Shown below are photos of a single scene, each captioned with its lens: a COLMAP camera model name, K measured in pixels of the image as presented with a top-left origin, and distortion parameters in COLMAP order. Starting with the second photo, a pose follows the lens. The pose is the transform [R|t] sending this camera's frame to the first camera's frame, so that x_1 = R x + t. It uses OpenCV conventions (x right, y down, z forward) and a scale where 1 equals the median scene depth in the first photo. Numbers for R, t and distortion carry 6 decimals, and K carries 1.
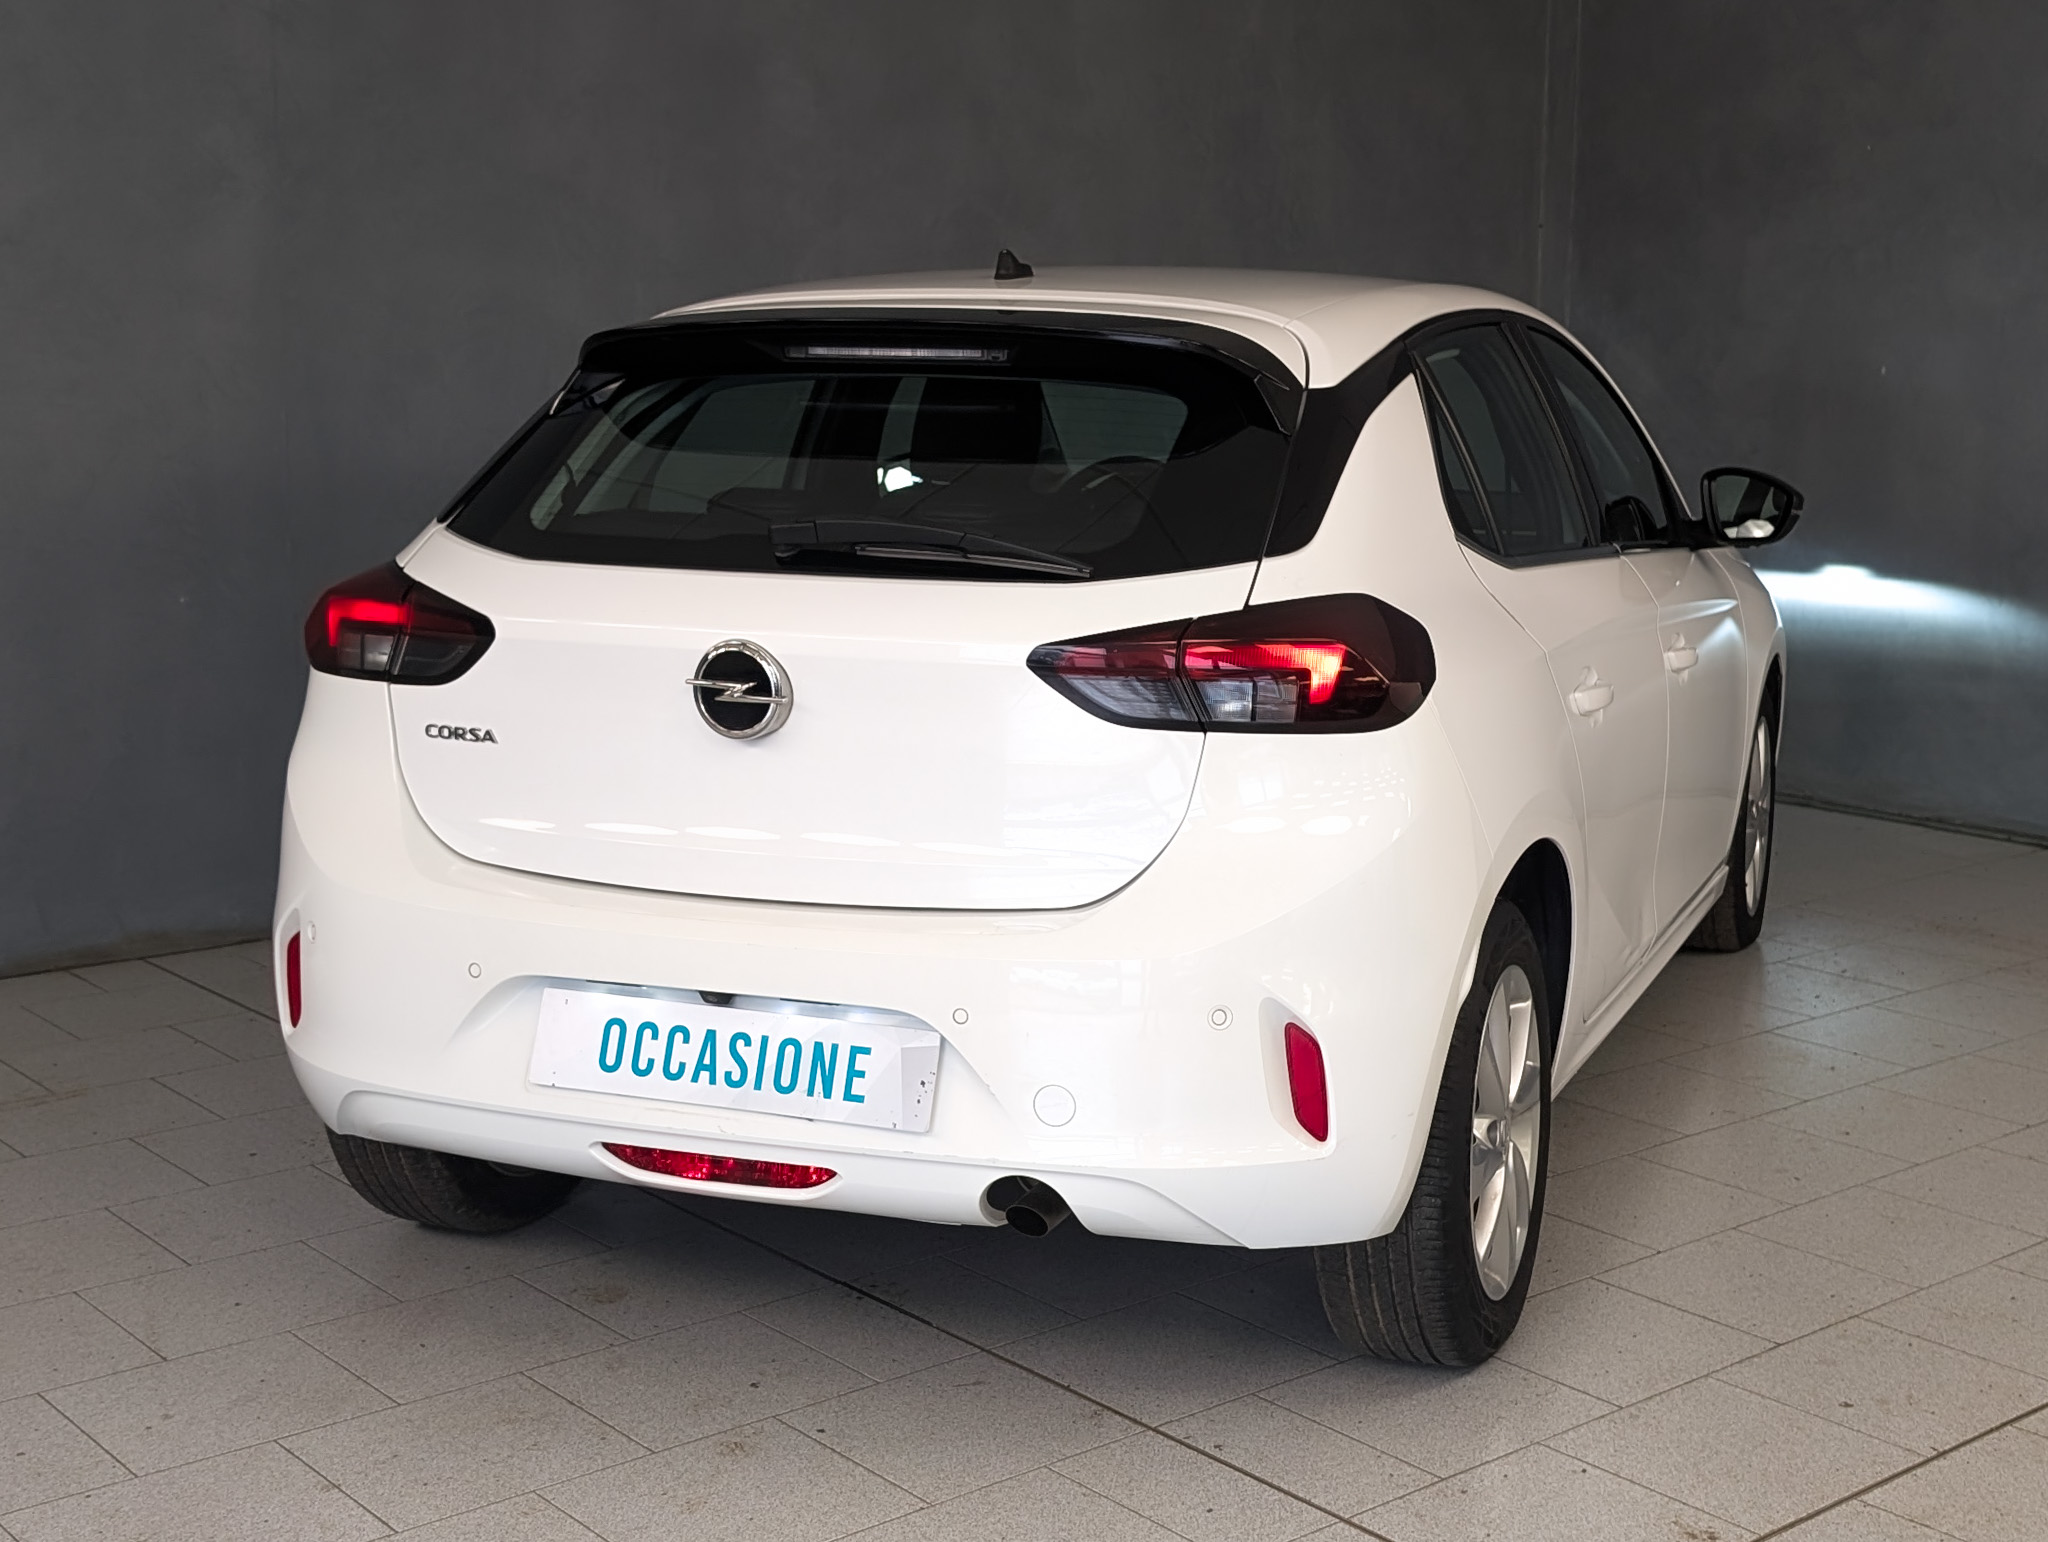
lens RADIAL K [[1617.6, 0, 1325.6], [0, 1617.6, 704.9], [0, 0, 1]] dist [0.014977, -0.006011]
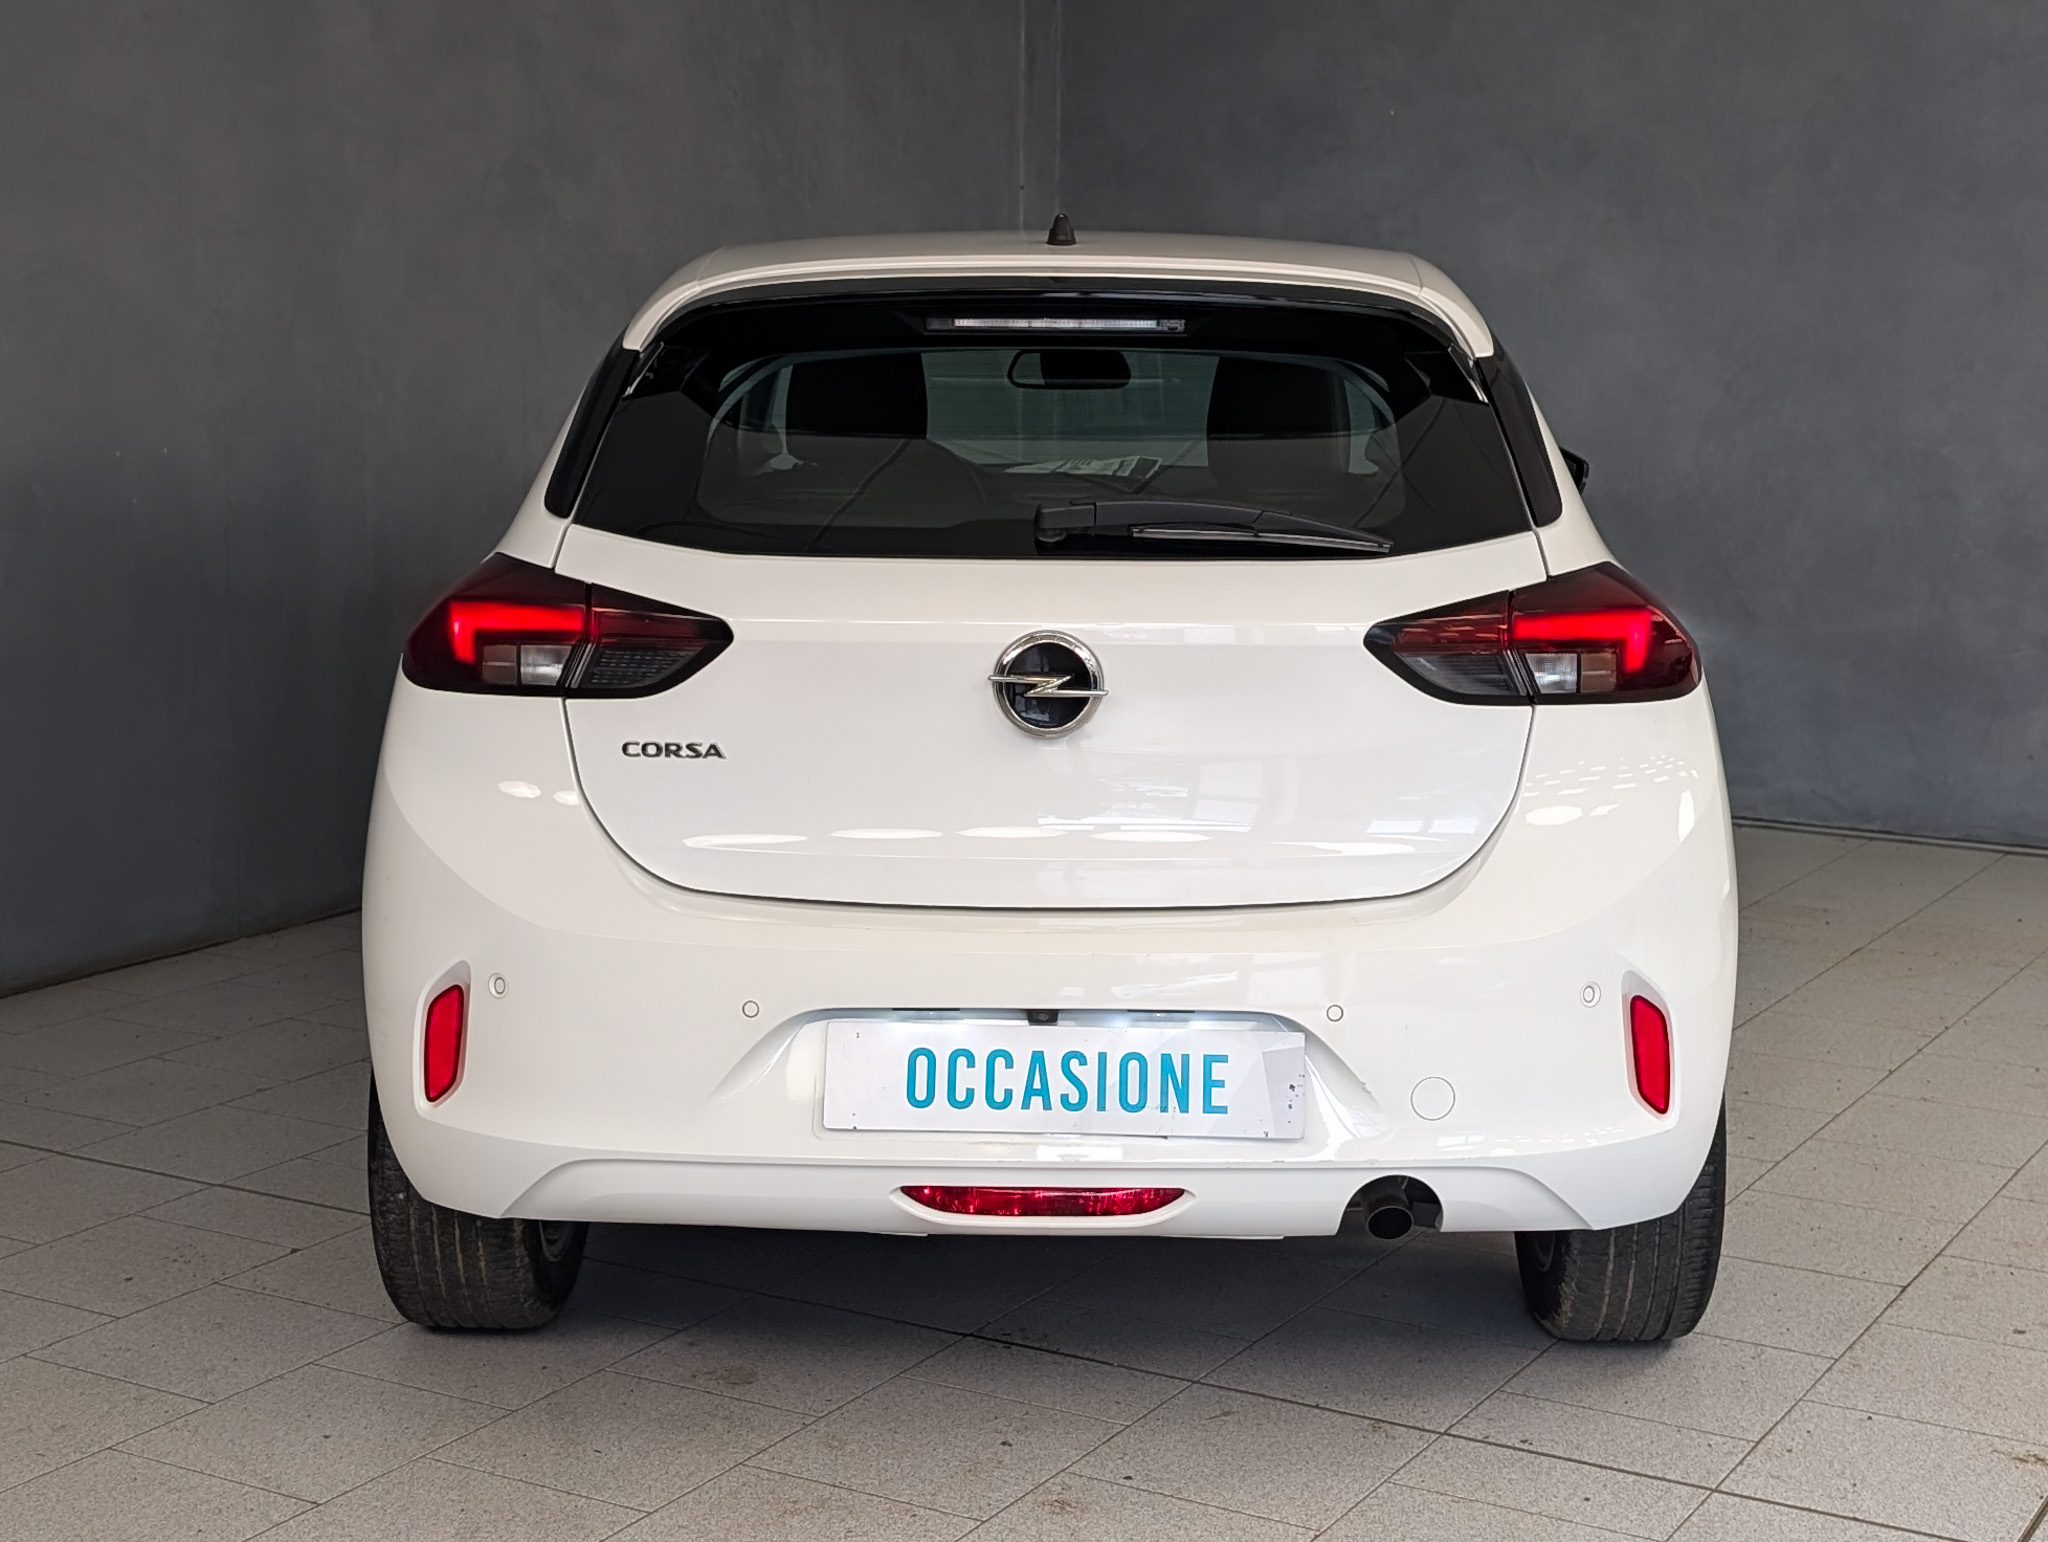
lens RADIAL K [[1739.1, 0, 1014.8], [0, 1739.1, 675.5], [0, 0, 1]] dist [0.051794, -0.068872]
pose [[0.981865, -0.044779, 0.184216, -0.564345], [0.047118, 0.998855, -0.008338, -0.007114], [-0.183632, 0.016867, 0.982850, 0.016527]]
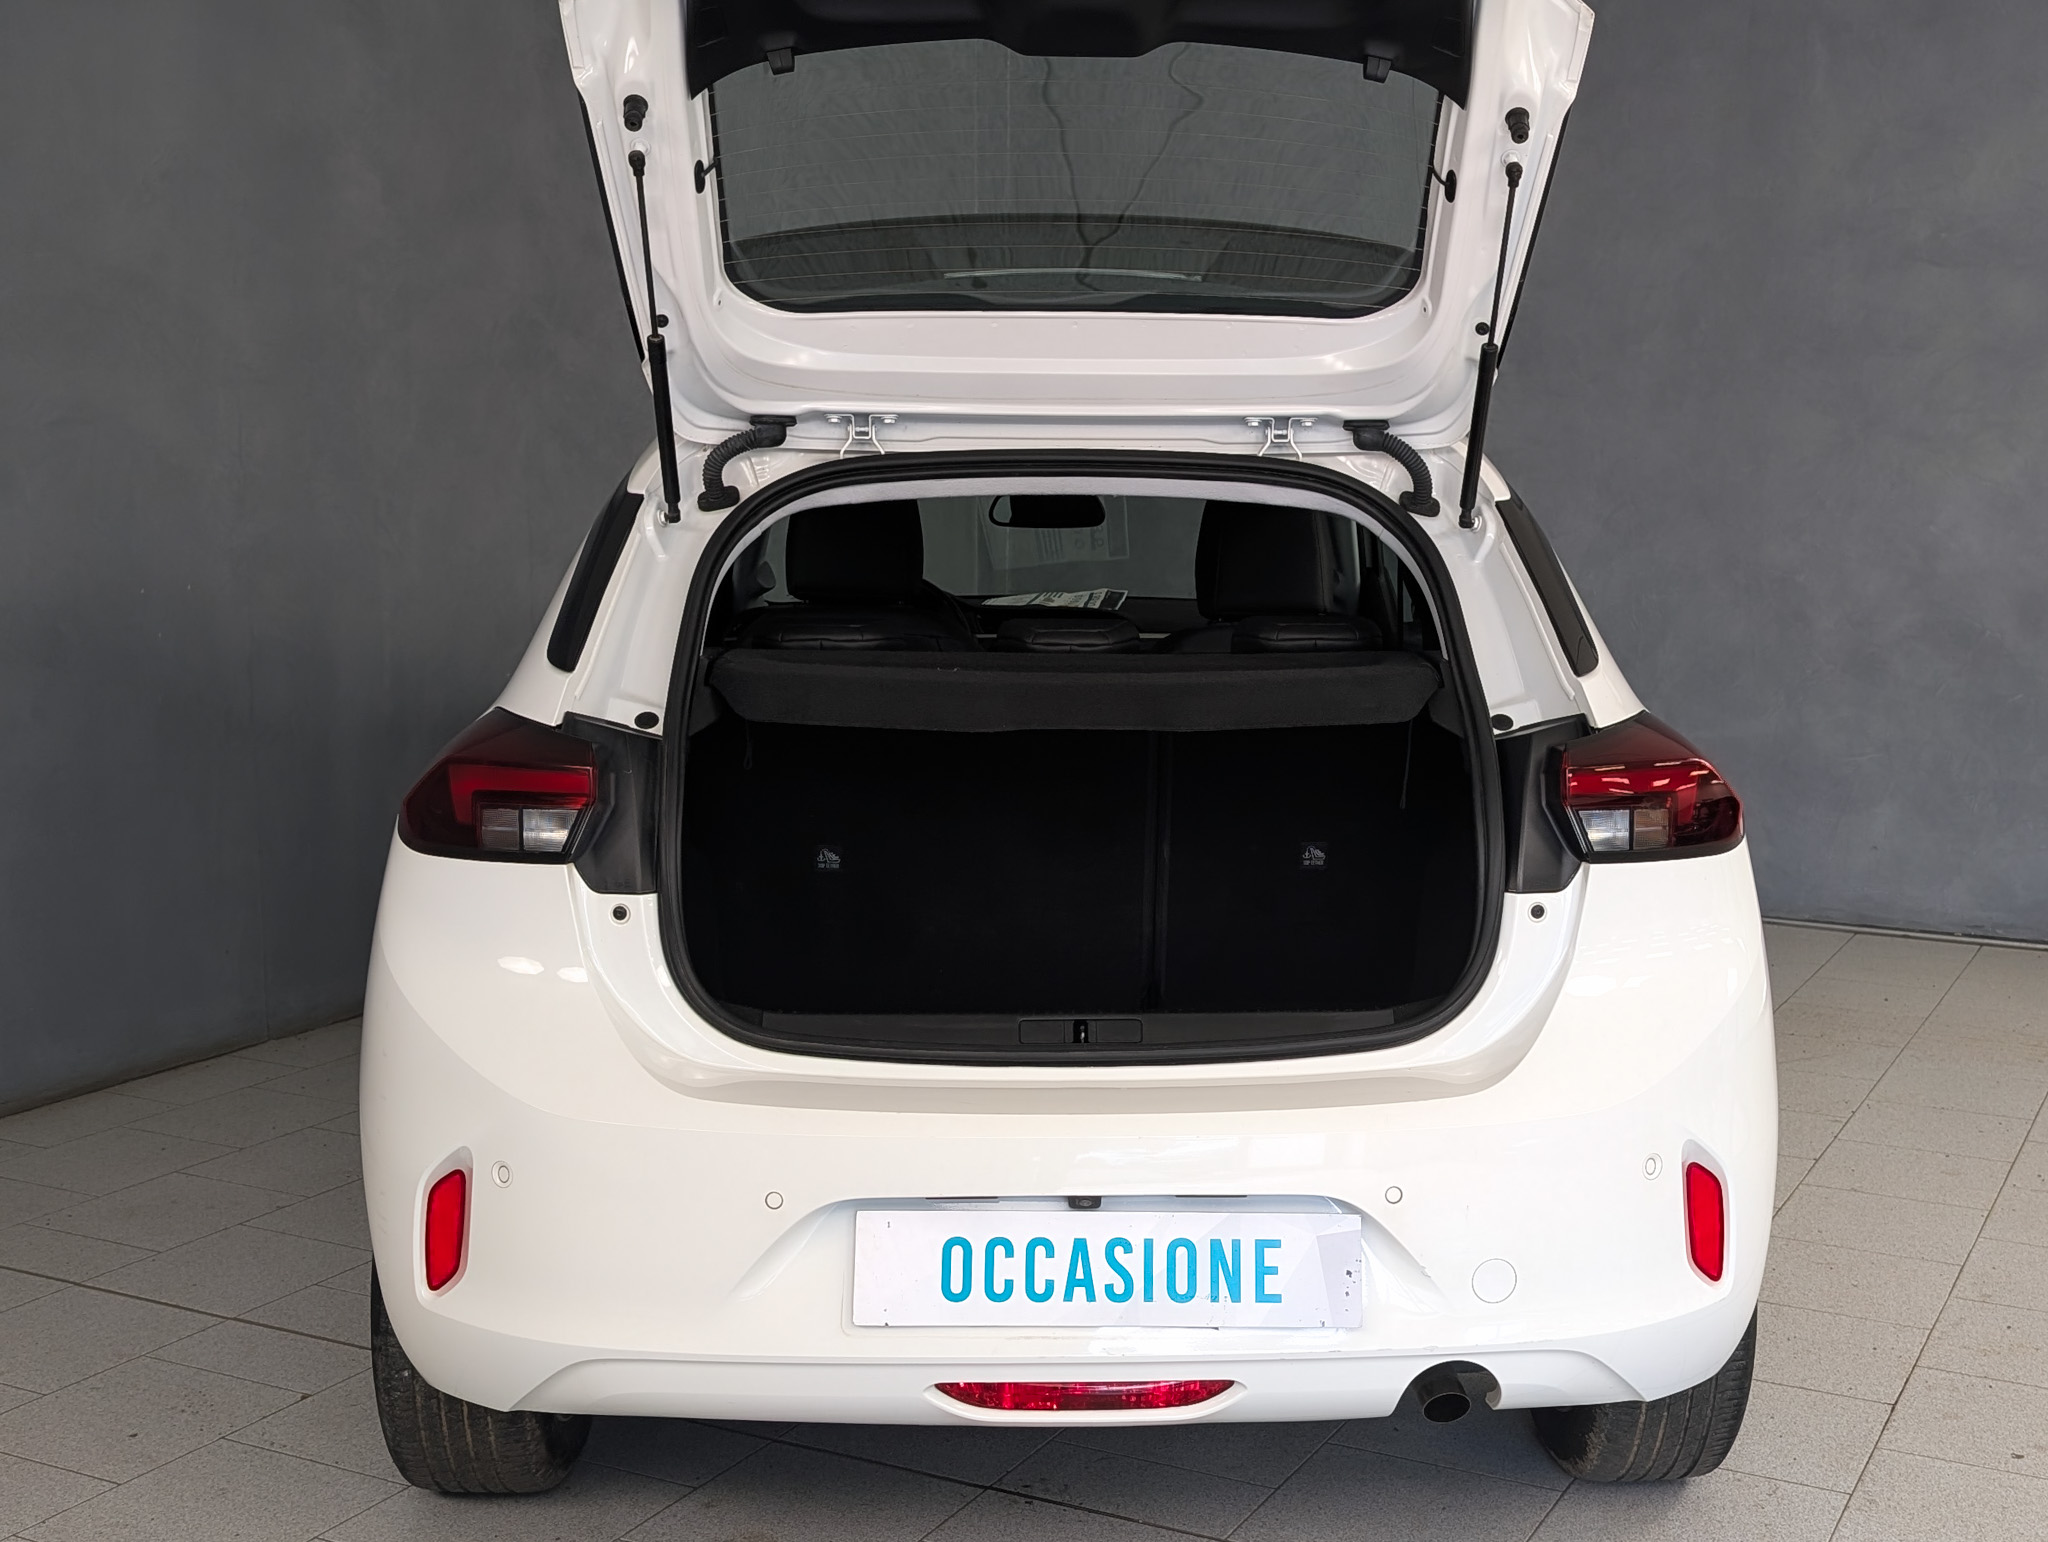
lens RADIAL K [[1505.2, 0, 1018.0], [0, 1505.2, 782.8], [0, 0, 1]] dist [0.013394, -0.008842]
pose [[0.974151, -0.054660, 0.219187, -0.574890], [0.055554, 0.998454, 0.002085, -0.049578], [-0.218962, 0.010145, 0.975681, 0.208347]]
